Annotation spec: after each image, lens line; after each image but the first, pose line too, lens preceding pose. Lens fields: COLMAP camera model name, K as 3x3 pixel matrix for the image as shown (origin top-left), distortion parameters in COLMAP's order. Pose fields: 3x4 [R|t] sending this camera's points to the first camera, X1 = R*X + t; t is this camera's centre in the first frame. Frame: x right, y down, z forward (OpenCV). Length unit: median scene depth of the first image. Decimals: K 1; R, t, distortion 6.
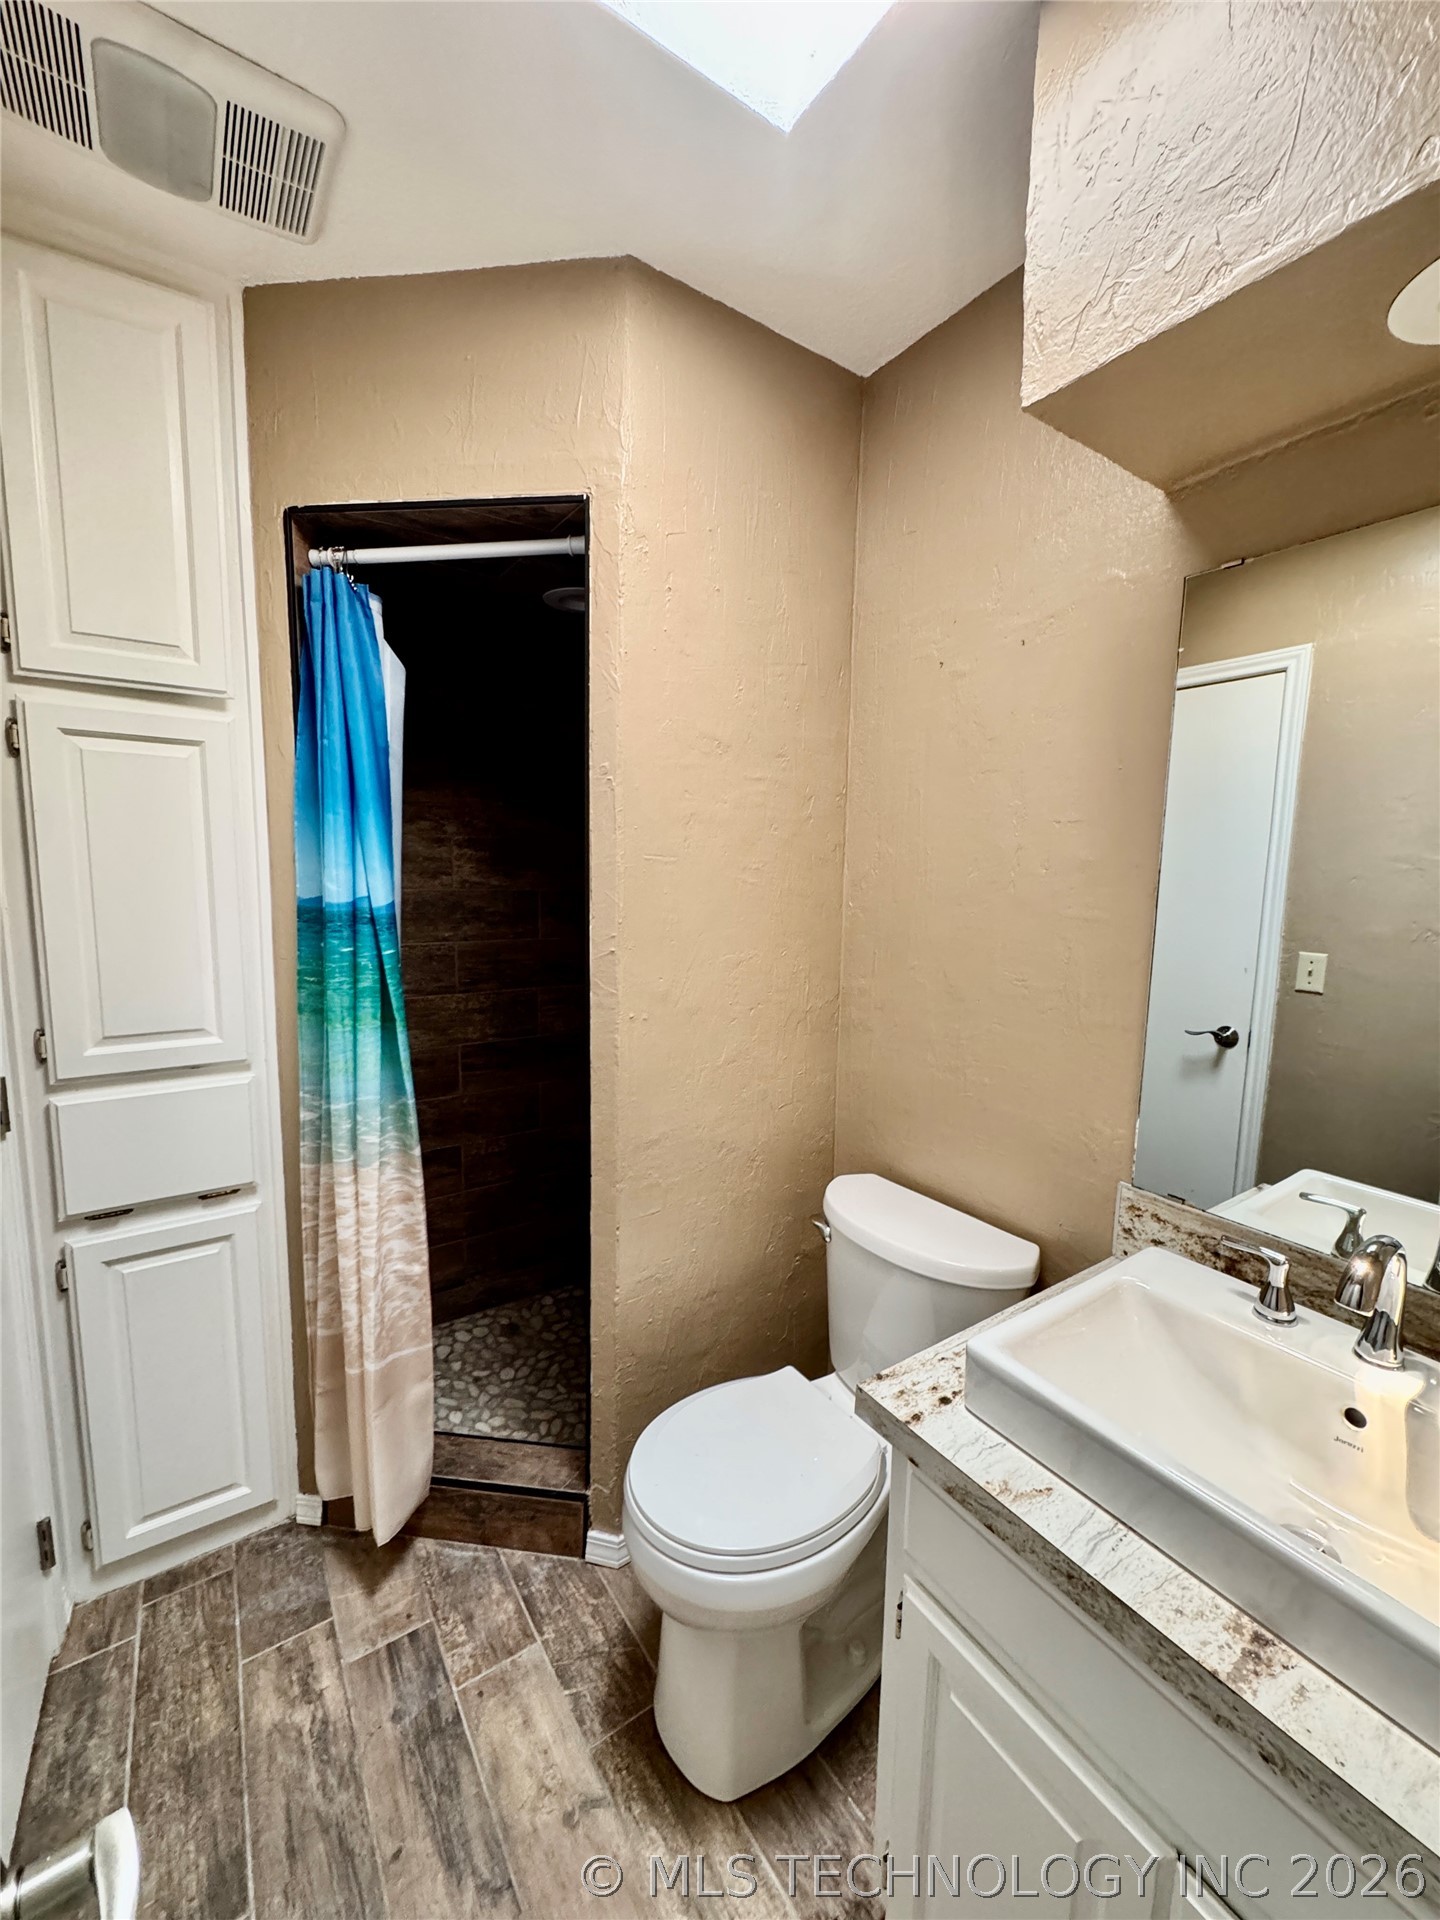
lens RADIAL K [[766.5, 0, 720.0], [0, 766.5, 960.0], [0, 0, 1]] dist [-0.001535, 0.000304]
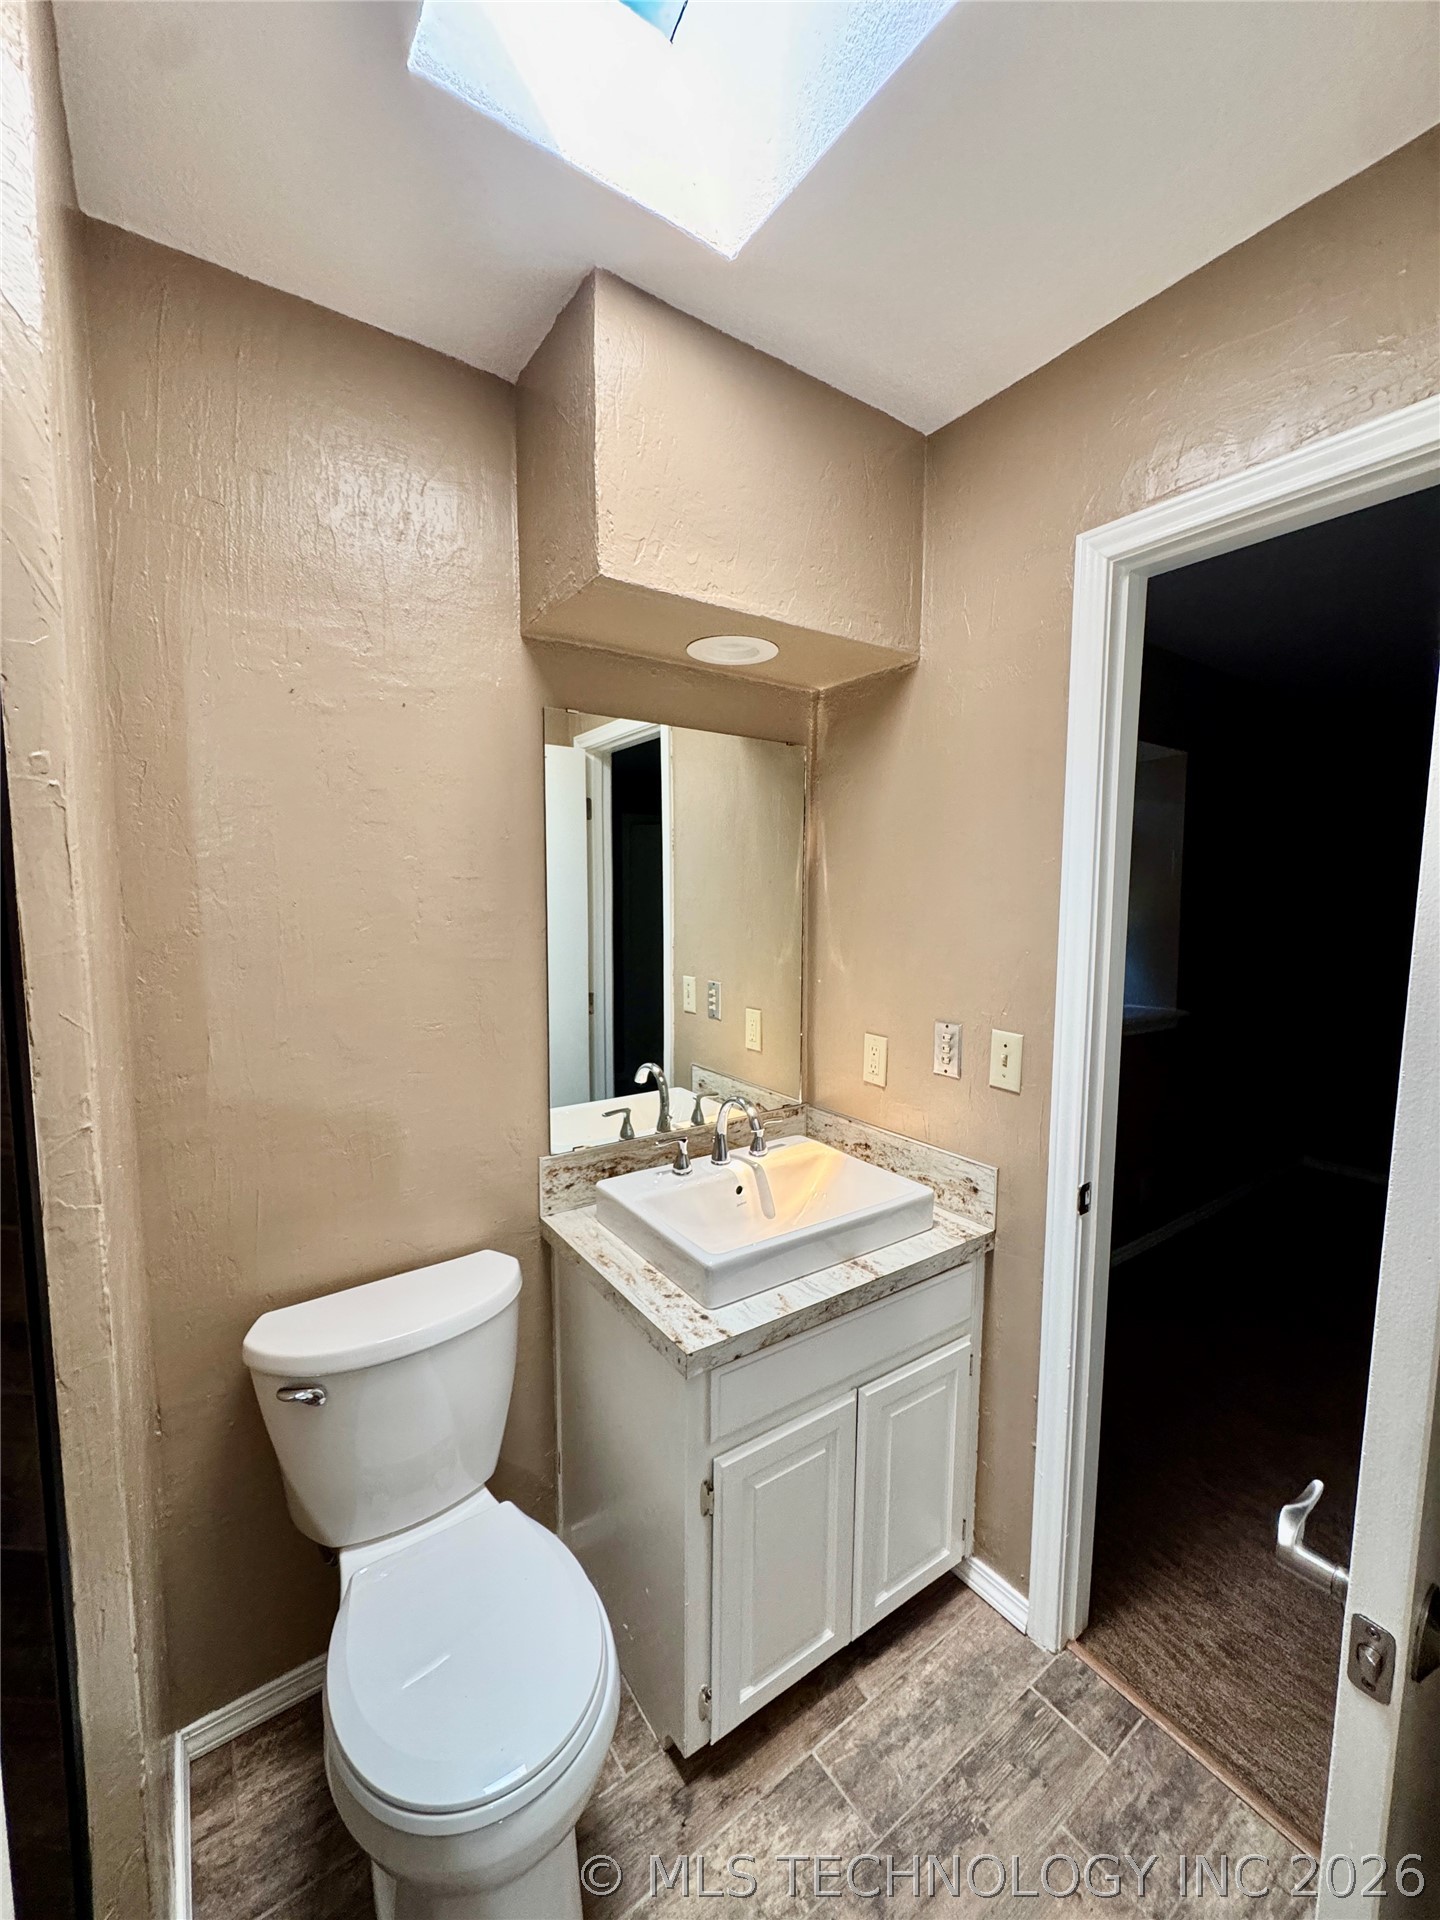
lens RADIAL K [[766.5, 0, 720.0], [0, 766.5, 960.0], [0, 0, 1]] dist [-0.001535, 0.000304]
pose [[-0.019813, -0.106700, 0.994094, -0.795804], [0.115411, 0.987398, 0.108282, -0.157694], [-0.993120, 0.116875, -0.007249, 0.725232]]
